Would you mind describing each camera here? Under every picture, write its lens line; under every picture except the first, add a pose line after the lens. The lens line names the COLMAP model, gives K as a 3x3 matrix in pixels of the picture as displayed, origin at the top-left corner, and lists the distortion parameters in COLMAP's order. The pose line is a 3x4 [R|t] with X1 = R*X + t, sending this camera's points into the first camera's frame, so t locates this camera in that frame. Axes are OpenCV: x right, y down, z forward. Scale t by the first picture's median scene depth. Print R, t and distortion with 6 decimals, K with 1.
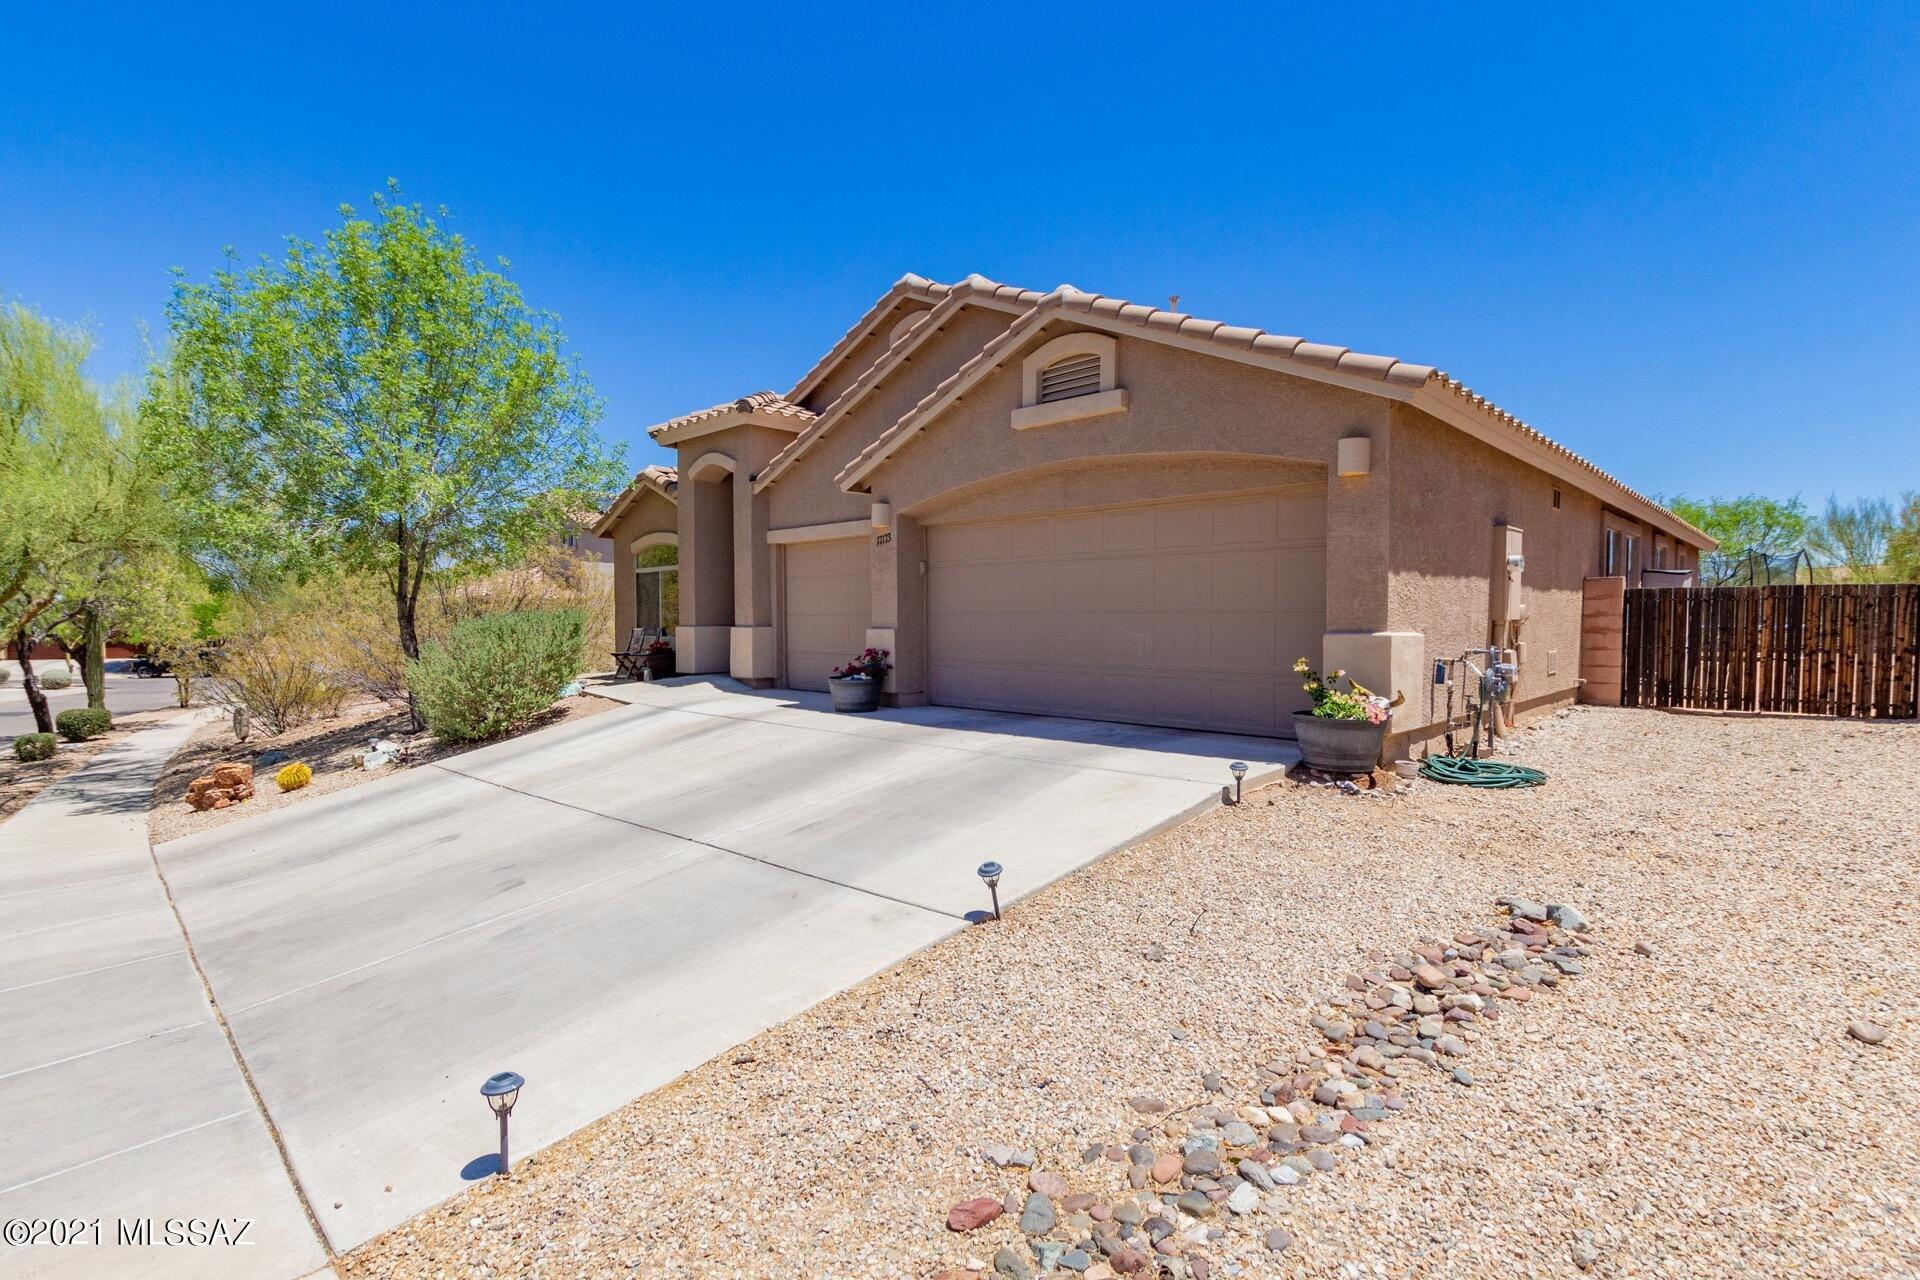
lens RADIAL K [[880.6, 0, 948.7], [0, 880.6, 643.8], [0, 0, 1]] dist [0.004560, 0.000655]
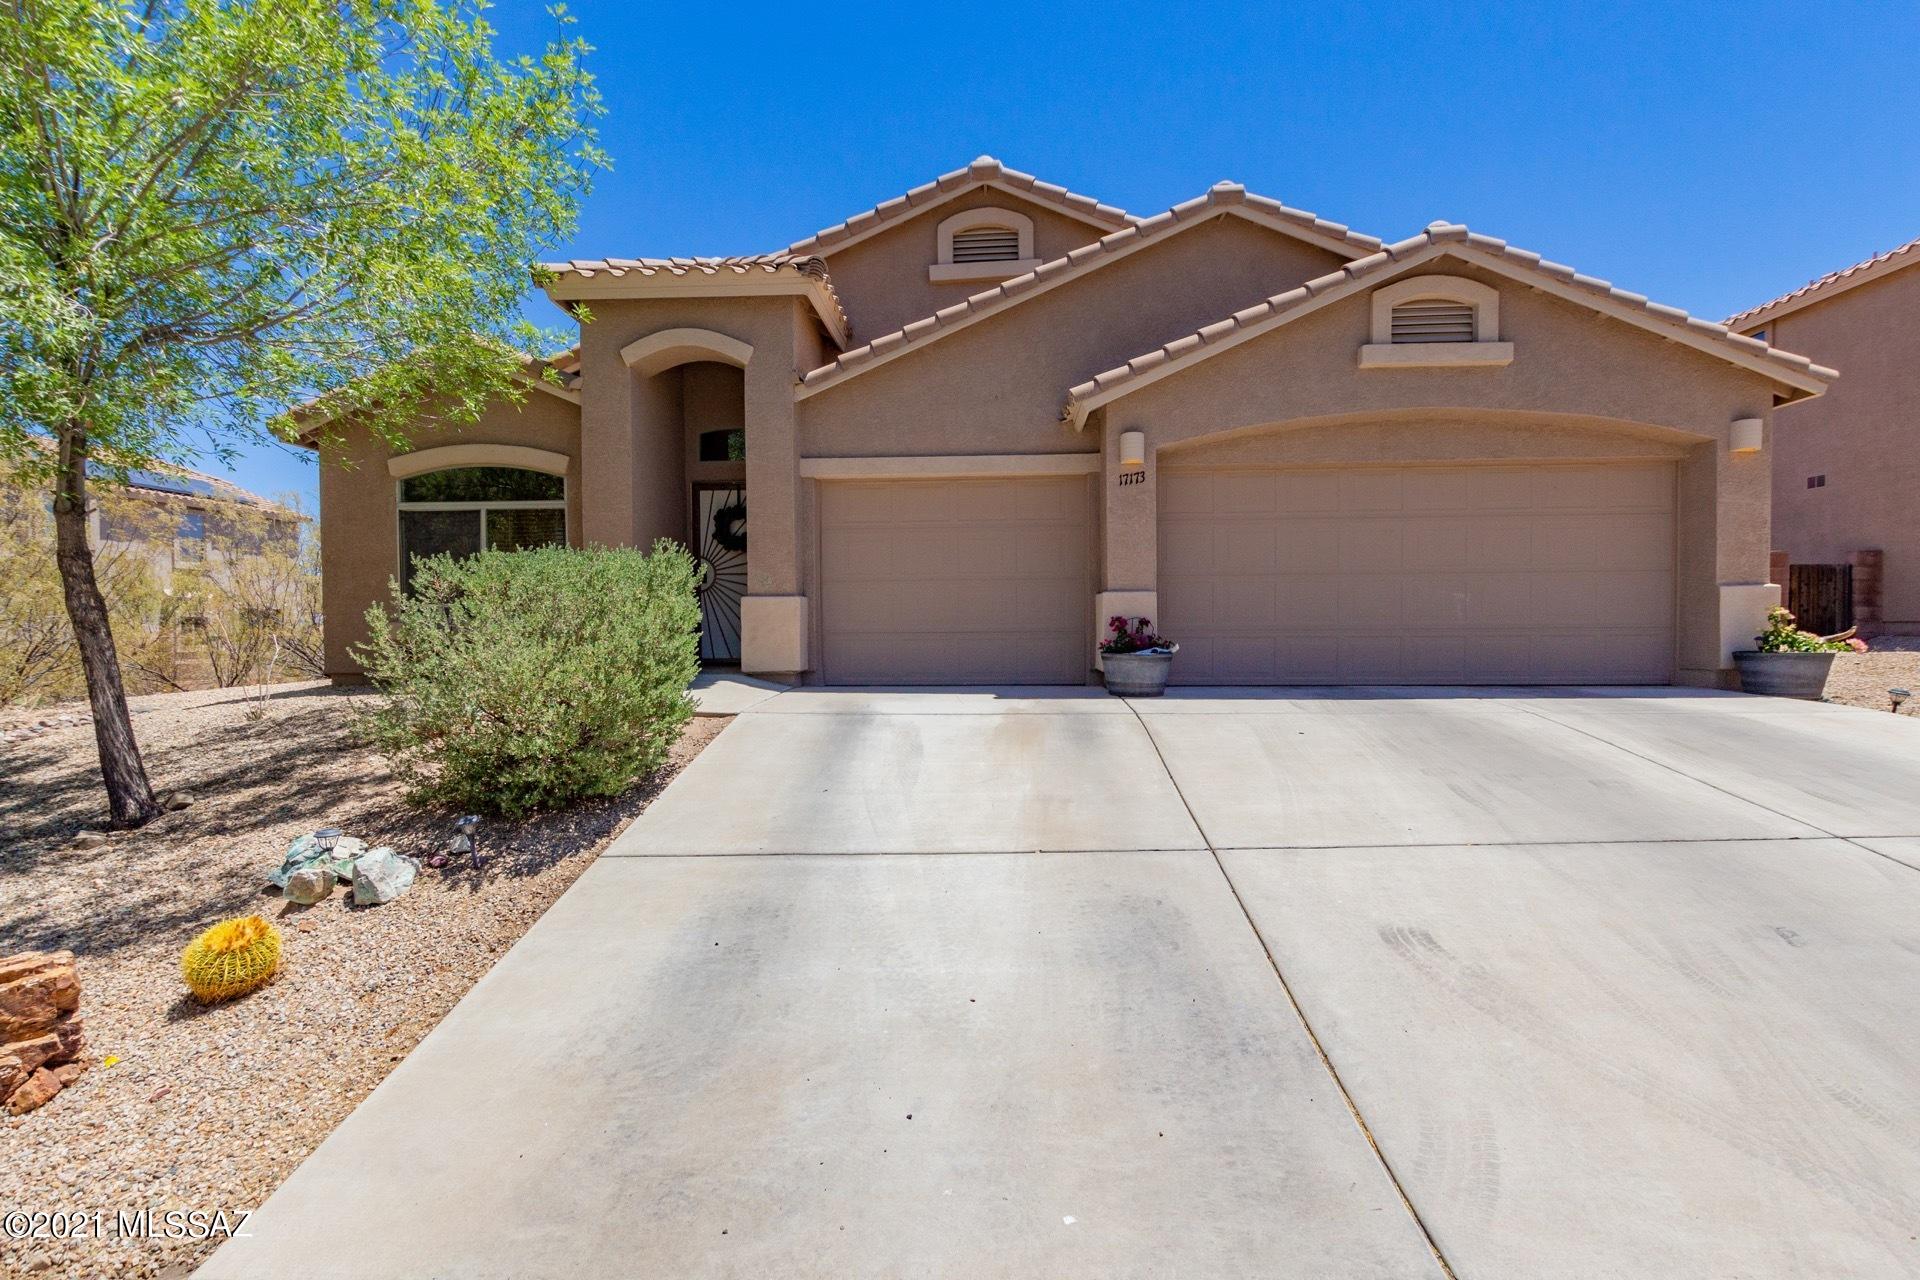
lens RADIAL K [[880.6, 0, 957.2], [0, 880.6, 644.0], [0, 0, 1]] dist [0.004560, 0.000655]
pose [[0.761614, -0.014776, 0.647862, -0.737892], [0.024270, 0.999689, -0.005731, 0.031998], [-0.647576, 0.020088, 0.761736, 0.521231]]
